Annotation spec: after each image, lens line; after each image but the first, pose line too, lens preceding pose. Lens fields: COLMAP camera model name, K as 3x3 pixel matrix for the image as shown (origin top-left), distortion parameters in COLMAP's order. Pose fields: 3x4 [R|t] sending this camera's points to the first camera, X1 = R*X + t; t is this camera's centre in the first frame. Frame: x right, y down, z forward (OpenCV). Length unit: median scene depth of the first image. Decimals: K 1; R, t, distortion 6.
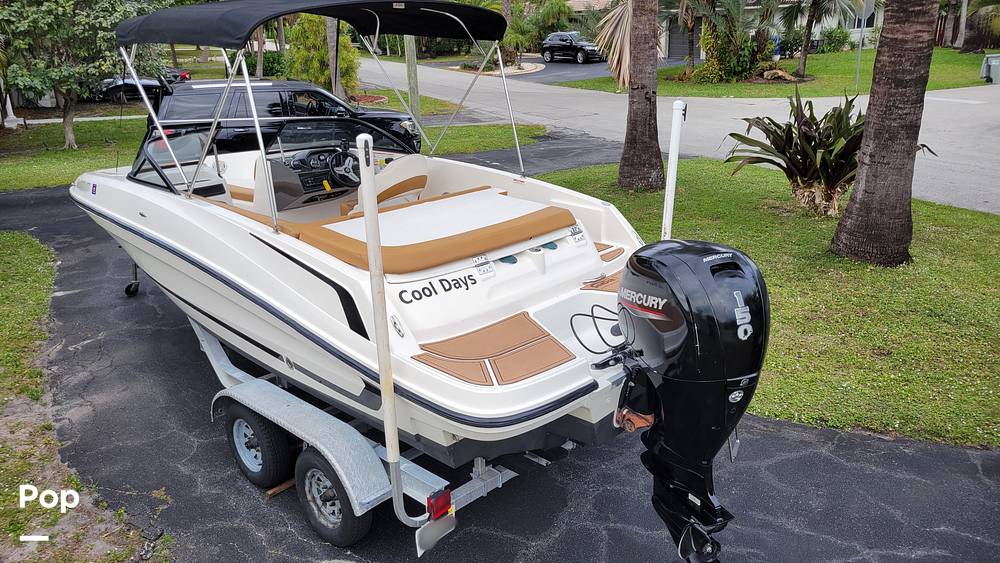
lens RADIAL K [[750.4, 0, 495.1], [0, 750.4, 280.2], [0, 0, 1]] dist [0.037875, -0.003631]
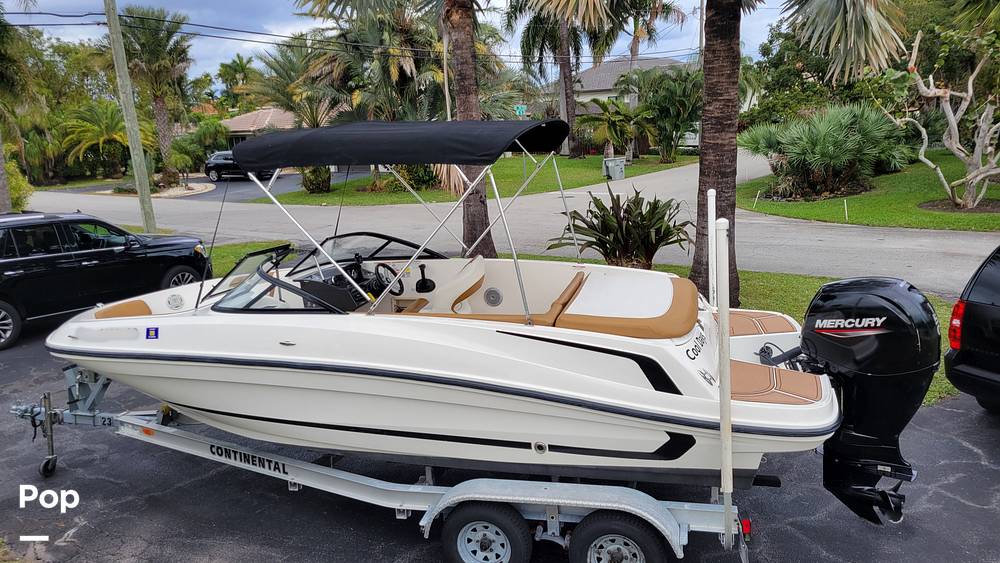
lens RADIAL K [[750.4, 0, 495.1], [0, 750.4, 280.2], [0, 0, 1]] dist [0.037875, -0.003631]
pose [[0.871102, -0.116905, 0.476984, -0.835279], [0.184542, 0.977994, -0.097325, -0.030552], [-0.455110, 0.172804, 0.873507, 0.064533]]
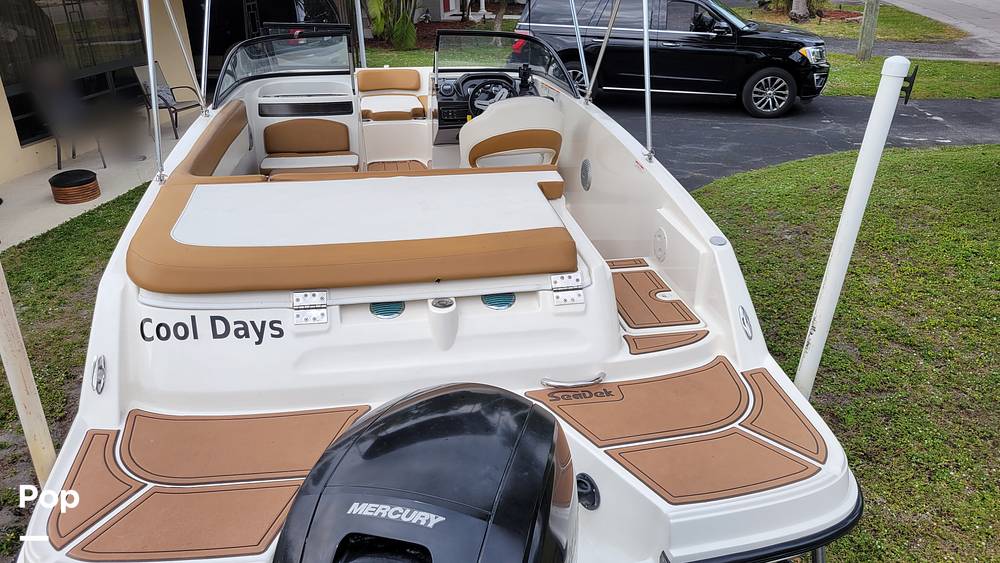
lens RADIAL K [[750.4, 0, 495.1], [0, 750.4, 280.2], [0, 0, 1]] dist [0.037875, -0.003631]
pose [[0.793516, 0.267904, -0.546406, 0.386988], [-0.206352, 0.963142, 0.172557, -0.162052], [0.572495, -0.024175, 0.819552, 0.573148]]
